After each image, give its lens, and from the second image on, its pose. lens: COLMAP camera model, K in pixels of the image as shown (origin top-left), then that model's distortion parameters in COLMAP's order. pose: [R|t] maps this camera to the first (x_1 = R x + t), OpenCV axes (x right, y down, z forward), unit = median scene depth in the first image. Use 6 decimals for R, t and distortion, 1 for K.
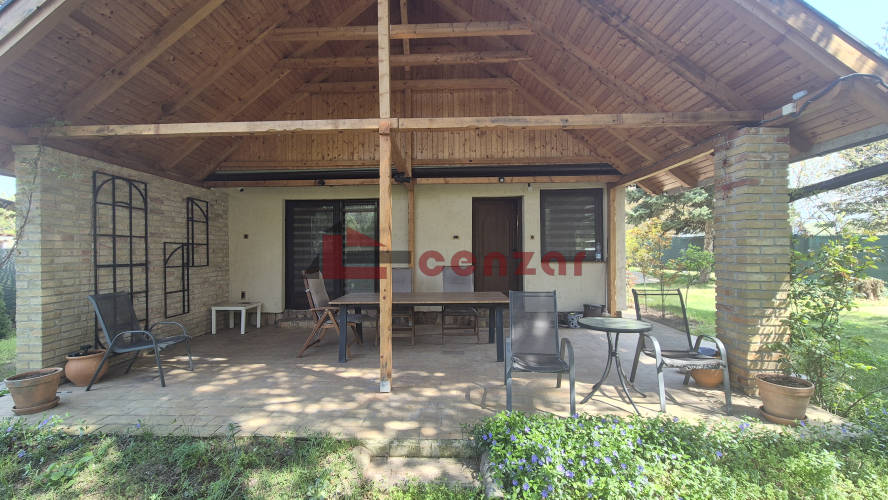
lens RADIAL K [[363.2, 0, 444.0], [0, 363.2, 250.0], [0, 0, 1]] dist [-0.000761, -0.000173]
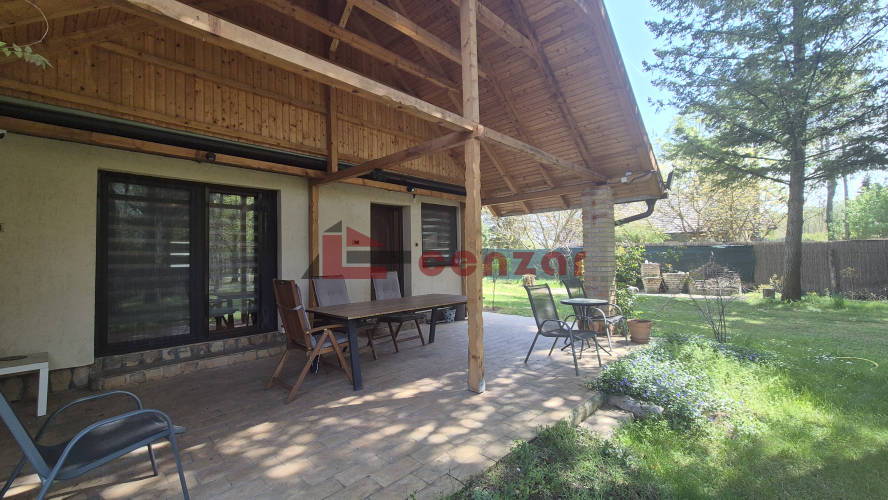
lens RADIAL K [[363.2, 0, 444.0], [0, 363.2, 250.0], [0, 0, 1]] dist [-0.000761, -0.000173]
pose [[0.670024, 0.017190, 0.742140, -0.965502], [0.007208, 0.999534, -0.029660, 0.026695], [-0.742304, 0.025222, 0.669588, 0.383381]]
